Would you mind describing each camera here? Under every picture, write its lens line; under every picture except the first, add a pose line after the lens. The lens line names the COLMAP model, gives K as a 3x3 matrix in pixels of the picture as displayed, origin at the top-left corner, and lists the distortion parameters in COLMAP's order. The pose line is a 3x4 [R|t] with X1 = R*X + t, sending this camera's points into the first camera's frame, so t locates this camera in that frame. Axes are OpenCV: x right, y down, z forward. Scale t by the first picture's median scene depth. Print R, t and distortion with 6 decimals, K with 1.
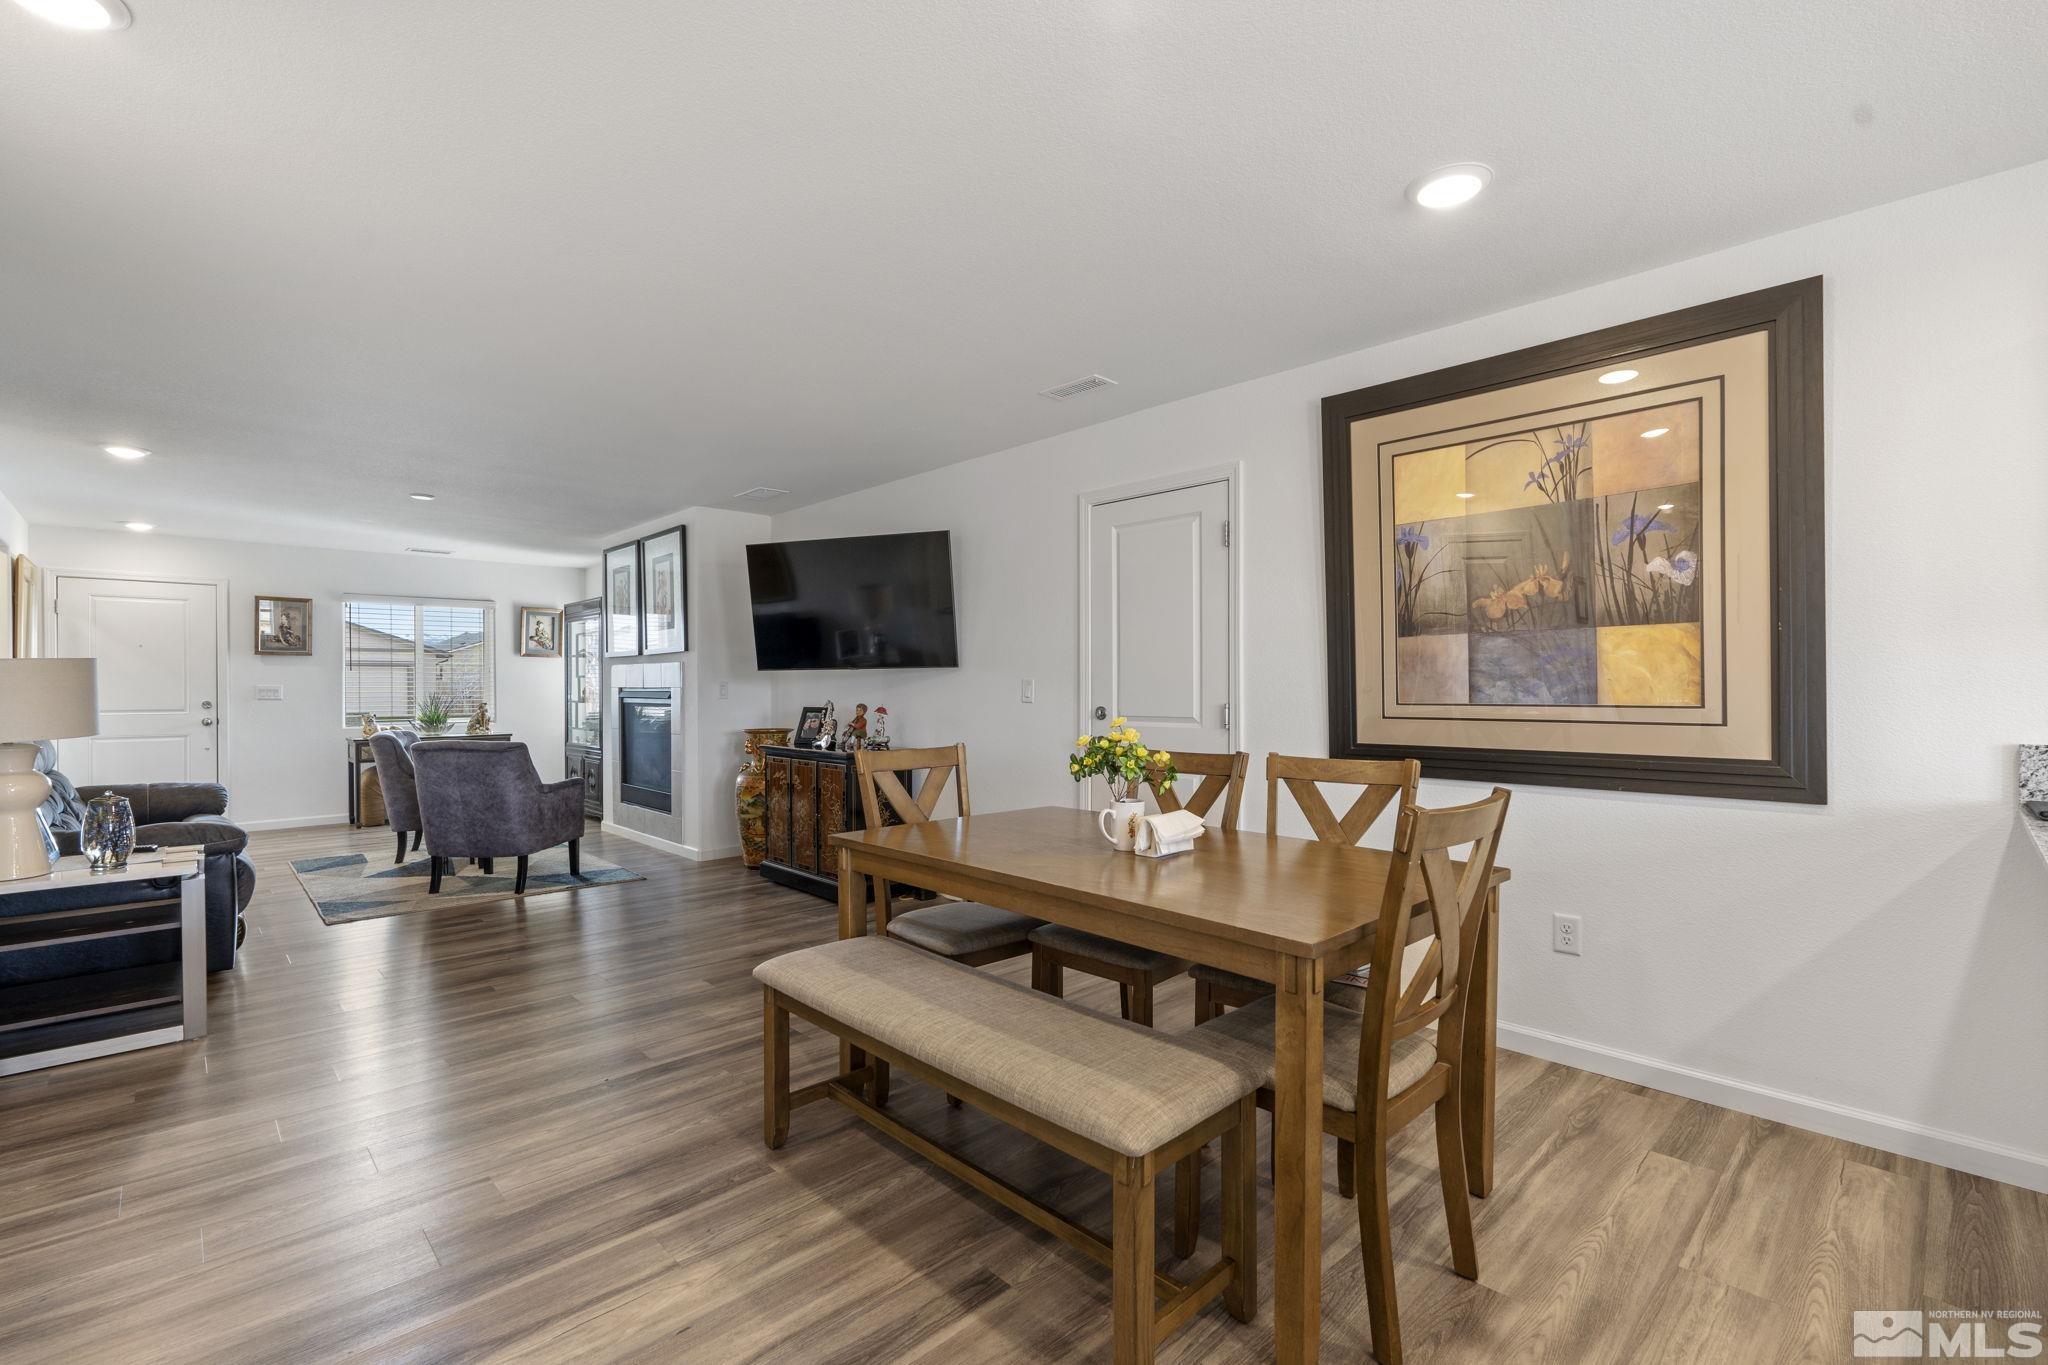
lens RADIAL K [[894.0, 0, 1017.2], [0, 894.0, 693.3], [0, 0, 1]] dist [-0.008365, 0.001503]
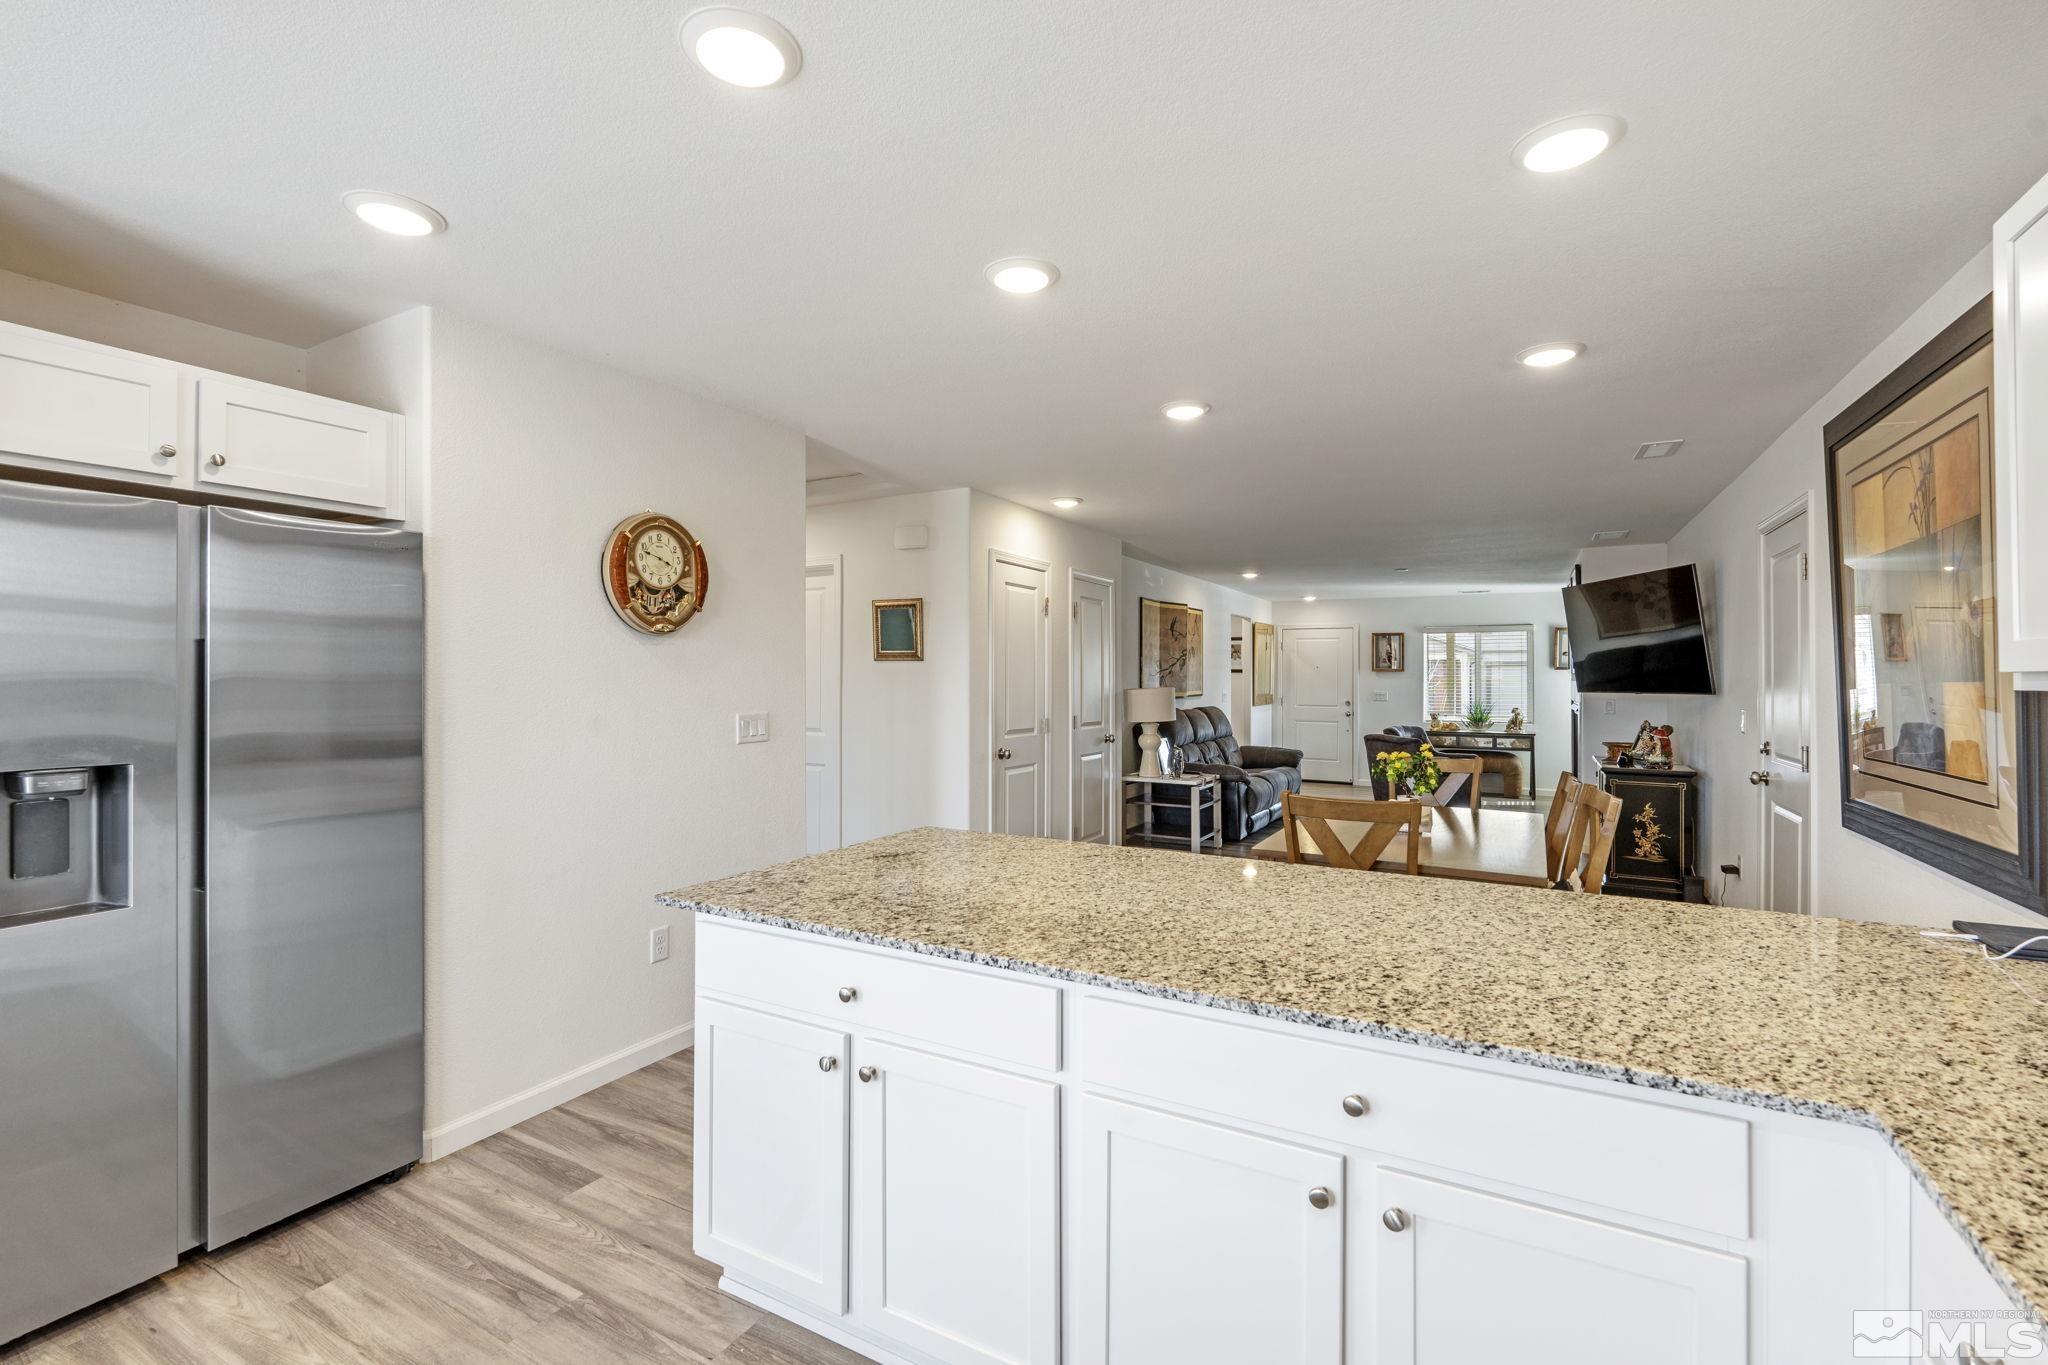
lens RADIAL K [[894.0, 0, 1020.0], [0, 894.0, 668.4], [0, 0, 1]] dist [-0.008365, 0.001503]
pose [[0.293980, -0.006218, -0.955791, 1.038969], [-0.013350, 0.999855, -0.010611, -0.057232], [0.955718, 0.015880, 0.293855, -0.086269]]
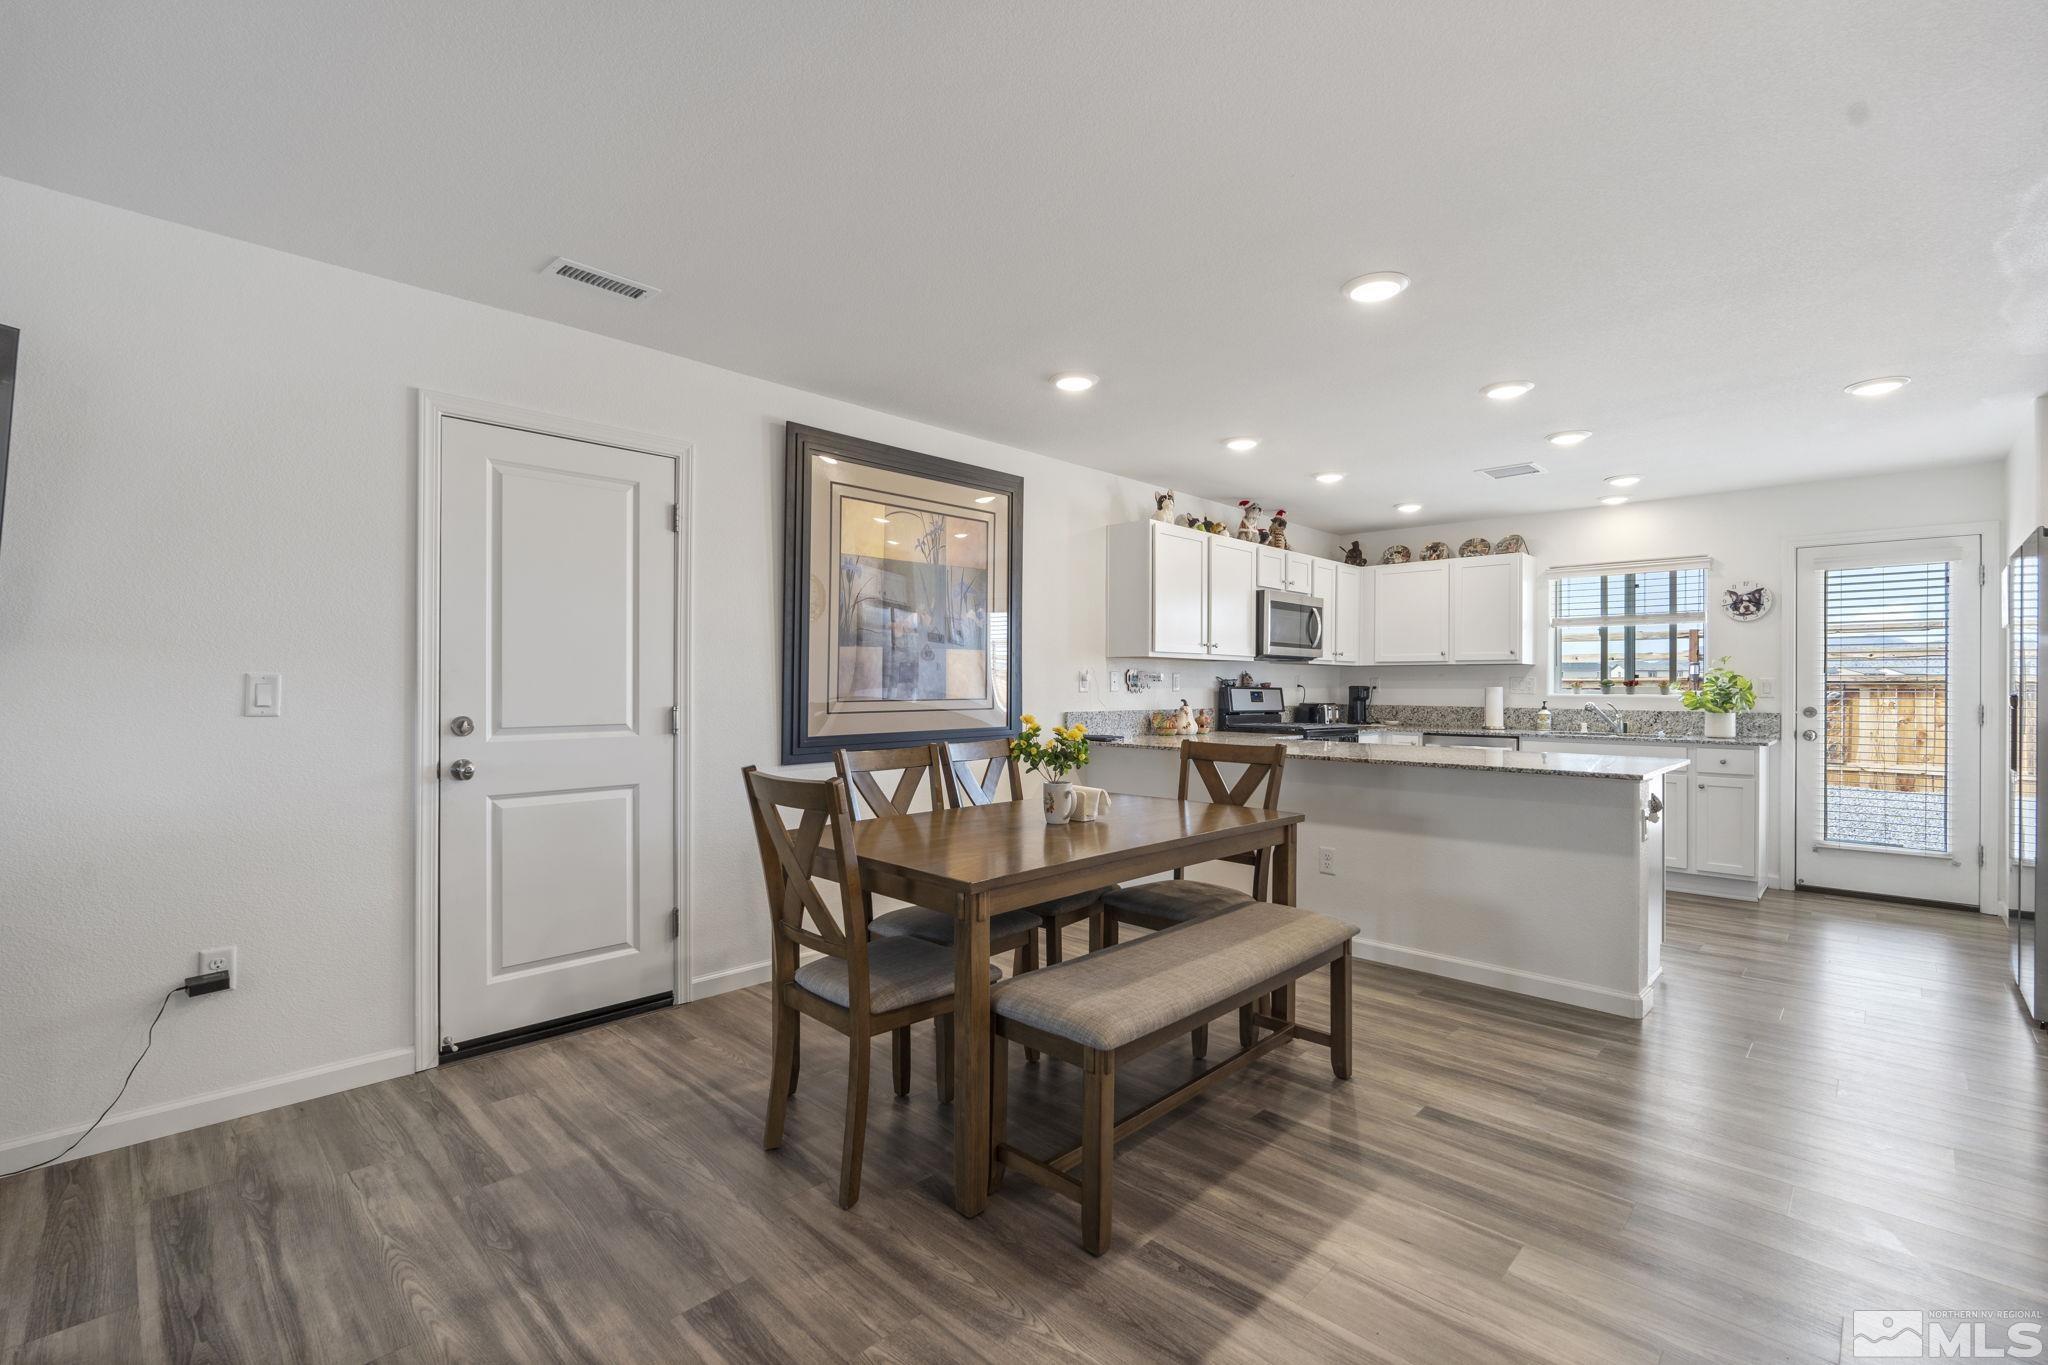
lens RADIAL K [[894.0, 0, 1014.8], [0, 894.0, 684.6], [0, 0, 1]] dist [-0.008365, 0.001503]
pose [[-0.031542, 0.000372, 0.999502, -0.791674], [0.005167, 0.999987, -0.000209, -0.009300], [-0.999489, 0.005158, -0.031544, 0.800897]]
